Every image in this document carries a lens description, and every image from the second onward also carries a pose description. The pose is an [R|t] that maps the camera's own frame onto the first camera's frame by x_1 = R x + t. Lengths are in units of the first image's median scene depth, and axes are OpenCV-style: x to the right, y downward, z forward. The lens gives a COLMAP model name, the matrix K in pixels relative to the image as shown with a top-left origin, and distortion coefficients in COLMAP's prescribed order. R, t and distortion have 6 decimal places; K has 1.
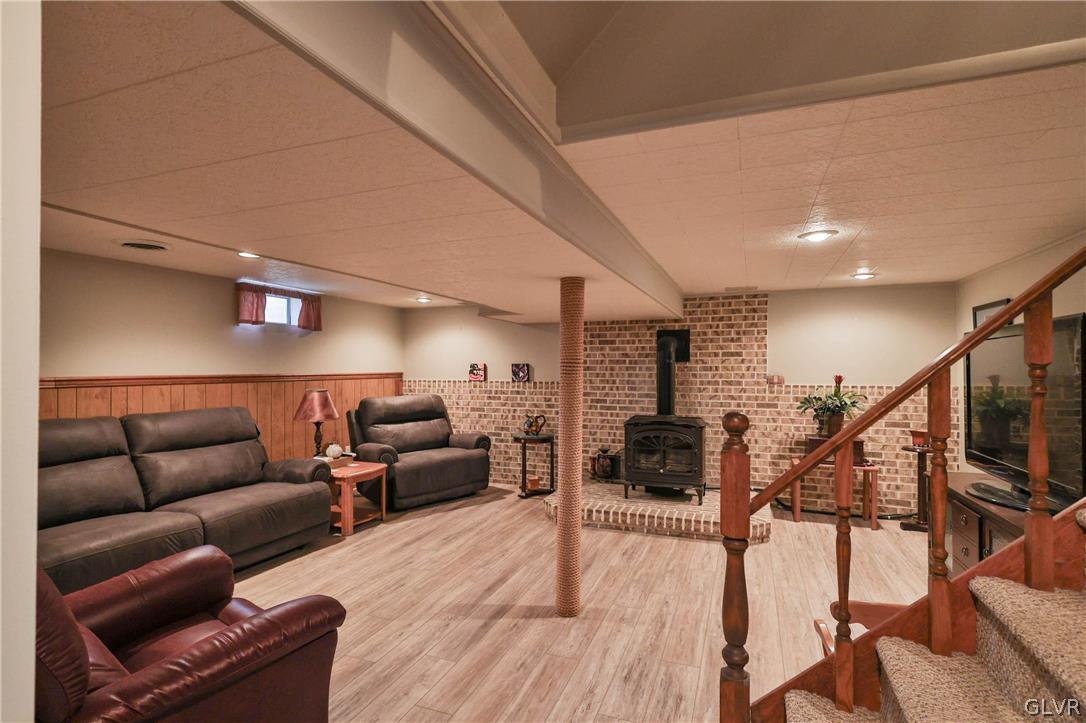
lens RADIAL K [[533.6, 0, 544.4], [0, 533.6, 362.3], [0, 0, 1]] dist [-0.001115, 0.000576]
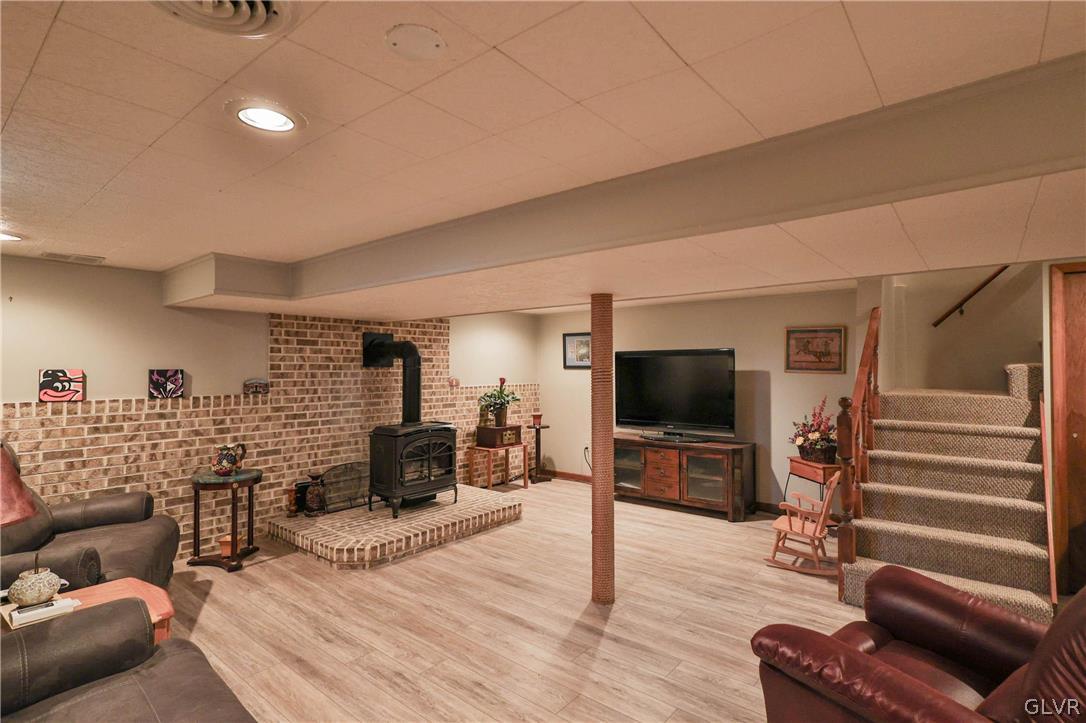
lens RADIAL K [[533.6, 0, 545.9], [0, 533.6, 363.4], [0, 0, 1]] dist [-0.001115, 0.000576]
pose [[0.308573, 0.005921, 0.951182, -0.549424], [-0.004972, 0.999977, -0.004611, -0.004314], [-0.951188, -0.003307, 0.308595, 0.415981]]
